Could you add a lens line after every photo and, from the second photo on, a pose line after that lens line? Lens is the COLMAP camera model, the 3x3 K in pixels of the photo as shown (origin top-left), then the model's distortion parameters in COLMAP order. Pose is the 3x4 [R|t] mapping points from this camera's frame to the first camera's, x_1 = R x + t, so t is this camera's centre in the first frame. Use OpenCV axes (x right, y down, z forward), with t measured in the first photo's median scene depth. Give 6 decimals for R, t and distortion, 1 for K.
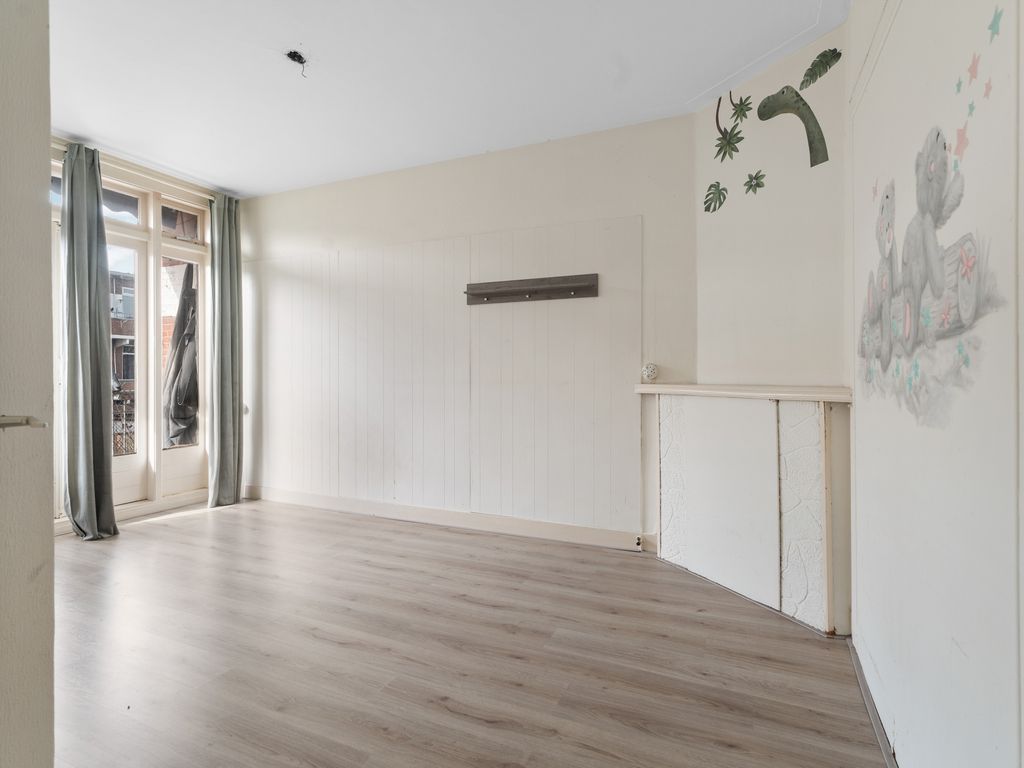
lens RADIAL K [[528.7, 0, 510.1], [0, 528.7, 369.1], [0, 0, 1]] dist [0.004891, 0.001496]
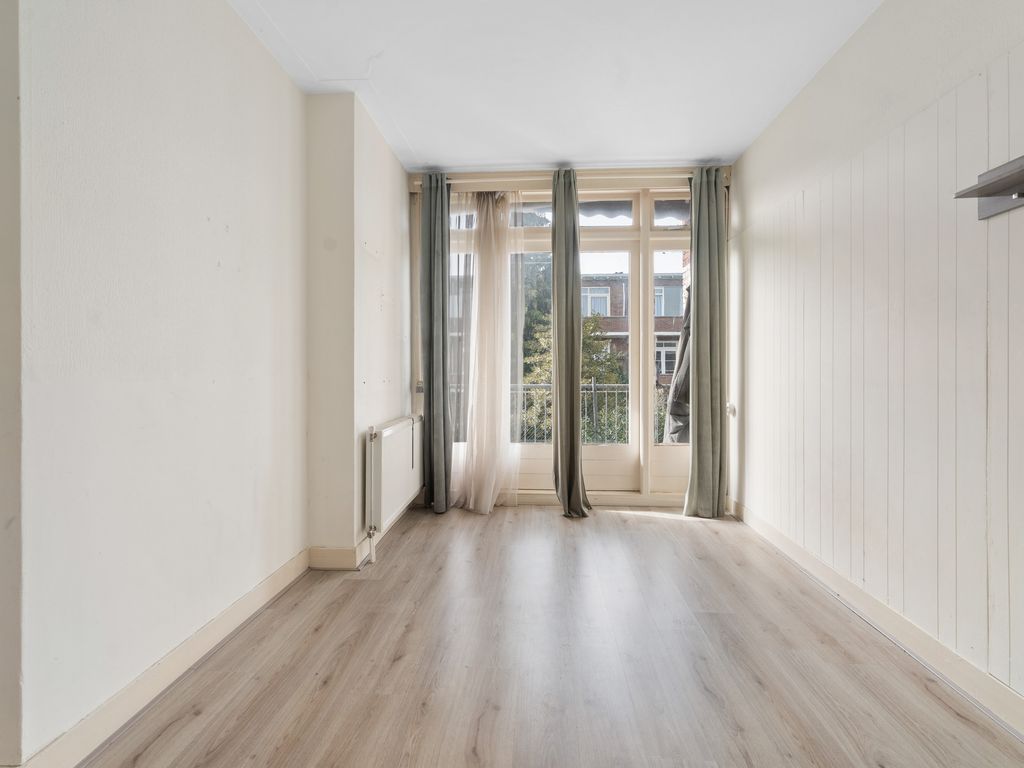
lens RADIAL K [[528.7, 0, 510.1], [0, 528.7, 369.1], [0, 0, 1]] dist [0.004891, 0.001496]
pose [[0.360645, 0.001041, -0.932703, 0.172962], [0.008099, 0.999958, 0.004248, 0.002646], [0.932668, -0.009086, 0.360622, 0.382214]]
